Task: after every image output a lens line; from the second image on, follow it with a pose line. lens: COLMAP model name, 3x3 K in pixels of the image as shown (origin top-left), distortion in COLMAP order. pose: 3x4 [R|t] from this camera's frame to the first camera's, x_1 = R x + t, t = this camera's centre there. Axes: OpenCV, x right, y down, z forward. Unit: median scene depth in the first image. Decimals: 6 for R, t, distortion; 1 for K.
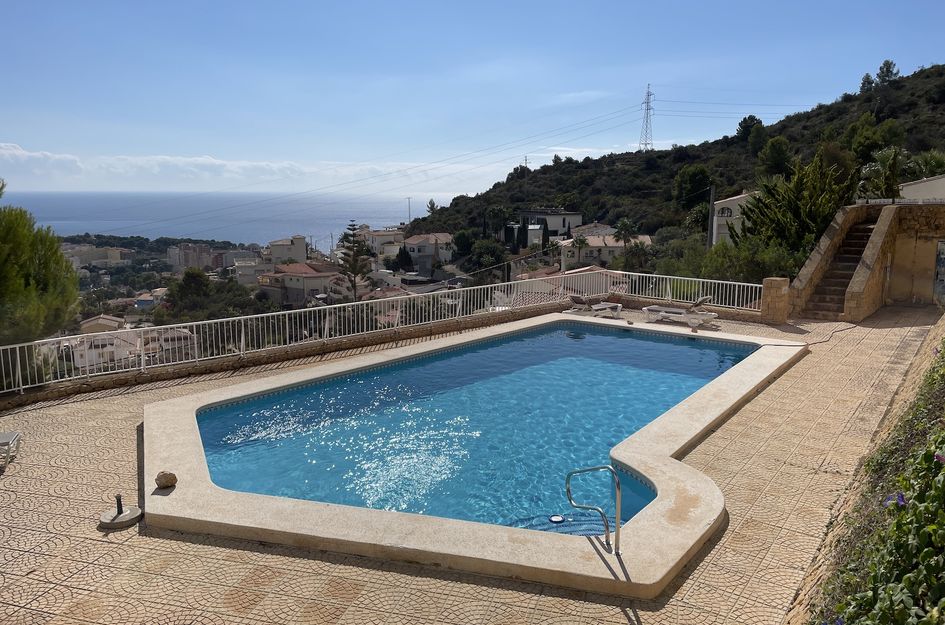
lens RADIAL K [[712.3, 0, 469.4], [0, 712.3, 306.6], [0, 0, 1]] dist [0.093916, -0.125313]
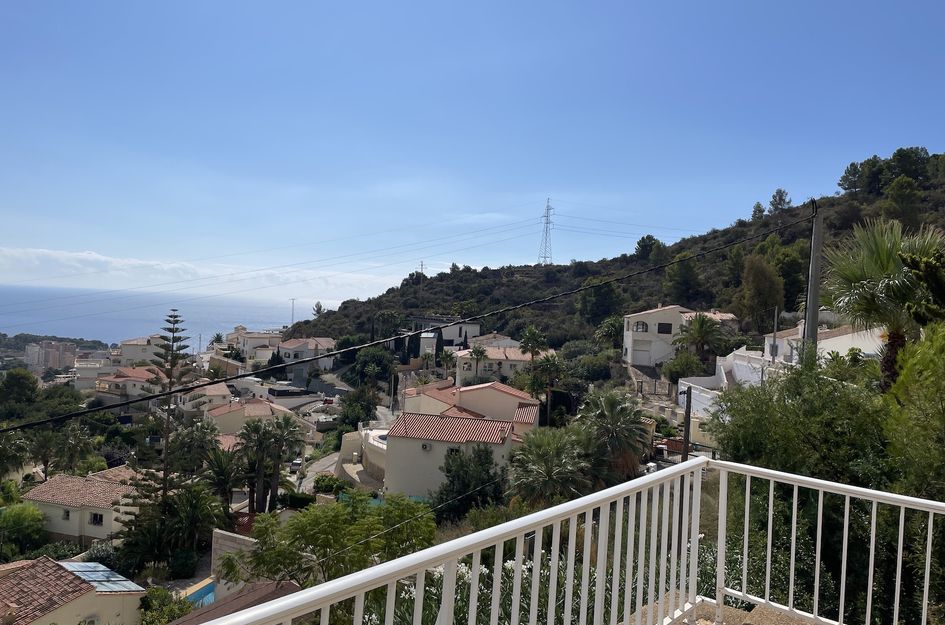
lens RADIAL K [[712.3, 0, 467.1], [0, 712.3, 304.1], [0, 0, 1]] dist [0.093916, -0.125313]
pose [[0.989097, 0.050488, 0.138342, 0.009884], [-0.027913, 0.986640, -0.160507, -0.005332], [-0.144597, 0.154896, 0.977292, 0.077363]]
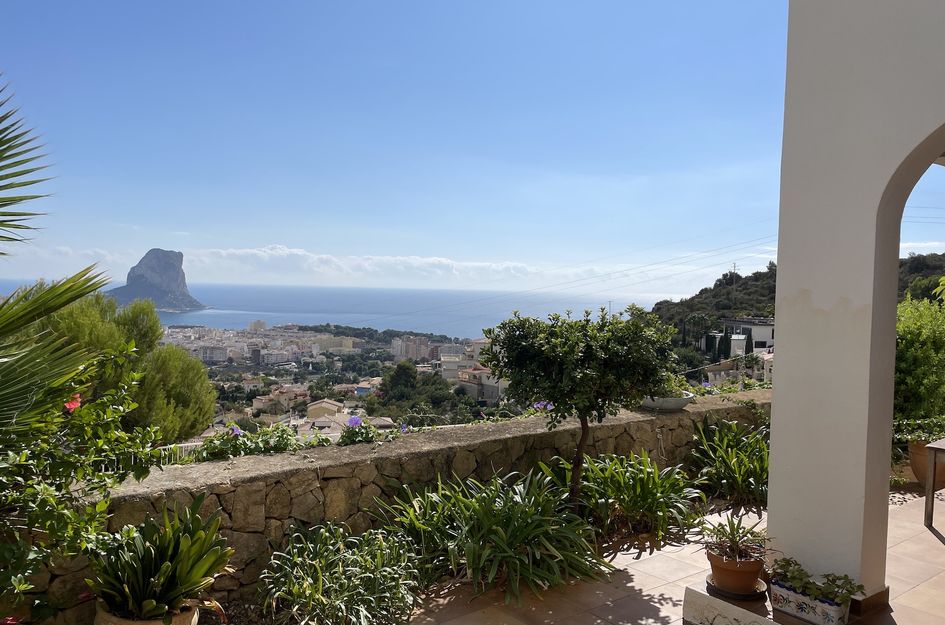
lens RADIAL K [[712.3, 0, 472.7], [0, 712.3, 307.5], [0, 0, 1]] dist [0.093916, -0.125313]
pose [[0.958568, 0.031109, -0.283159, 0.016048], [-0.069447, 0.989547, -0.126384, -0.003872], [0.276268, 0.140812, 0.950709, -0.007920]]
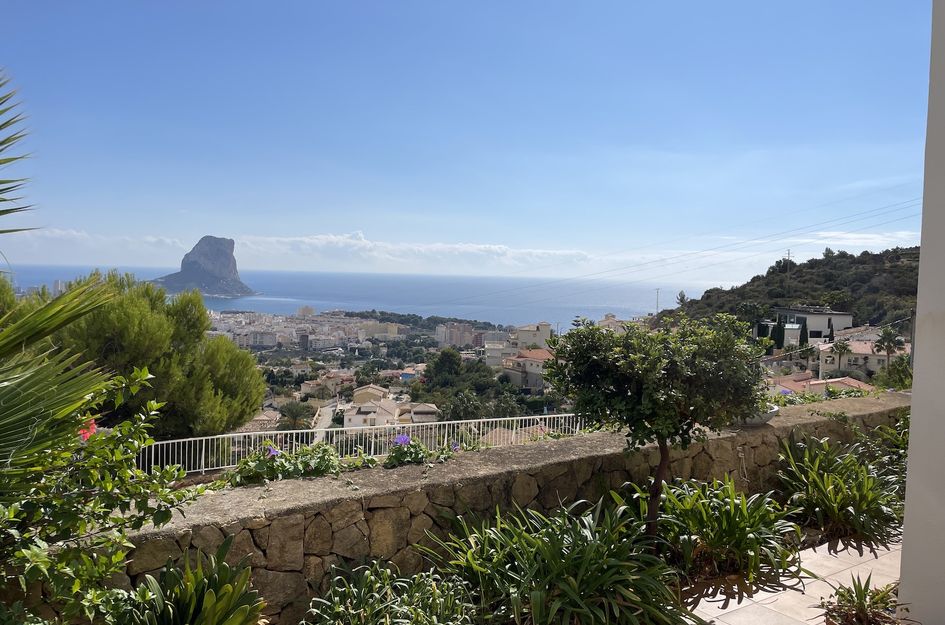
lens RADIAL K [[712.3, 0, 470.9], [0, 712.3, 308.3], [0, 0, 1]] dist [0.093916, -0.125313]
pose [[0.938295, 0.041414, -0.343348, 0.015101], [-0.081145, 0.991453, -0.102164, -0.004519], [0.336183, 0.123721, 0.933635, -0.006239]]
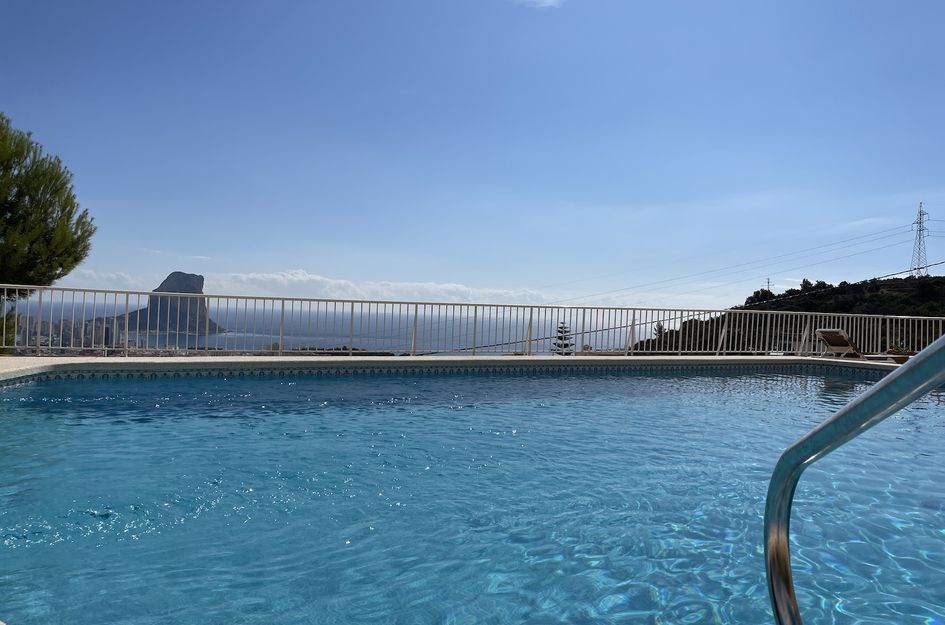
lens RADIAL K [[712.3, 0, 471.2], [0, 712.3, 312.2], [0, 0, 1]] dist [0.093916, -0.125313]
pose [[0.950617, 0.033812, -0.308520, 0.003323], [-0.085365, 0.984193, -0.155165, 0.007481], [0.298396, 0.173839, 0.938477, 0.025759]]
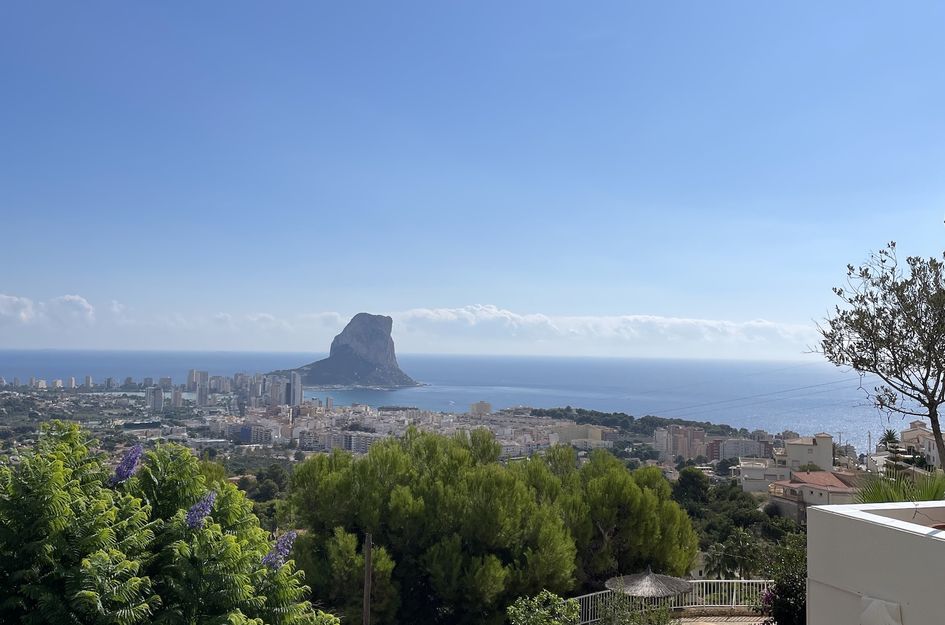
lens RADIAL K [[946.8, 0, 472.9], [0, 946.8, 300.5], [0, 0, 1]] dist [0.067958, 0.000000]
pose [[0.835149, -0.015947, -0.549793, 0.013905], [-0.104350, 0.976832, -0.186844, -0.006829], [0.540035, 0.213414, 0.814136, -0.067816]]
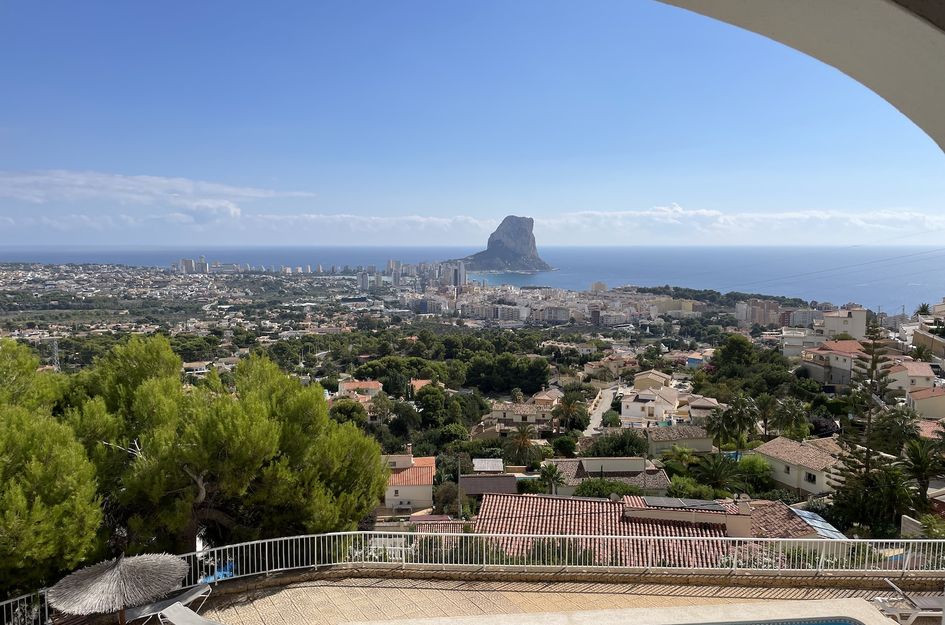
lens RADIAL K [[712.3, 0, 478.1], [0, 712.3, 310.3], [0, 0, 1]] dist [0.093916, -0.125313]
pose [[0.732938, 0.064183, -0.677261, 0.026380], [-0.110132, 0.993602, -0.025024, -0.019094], [0.671321, 0.092929, 0.735318, 0.007276]]
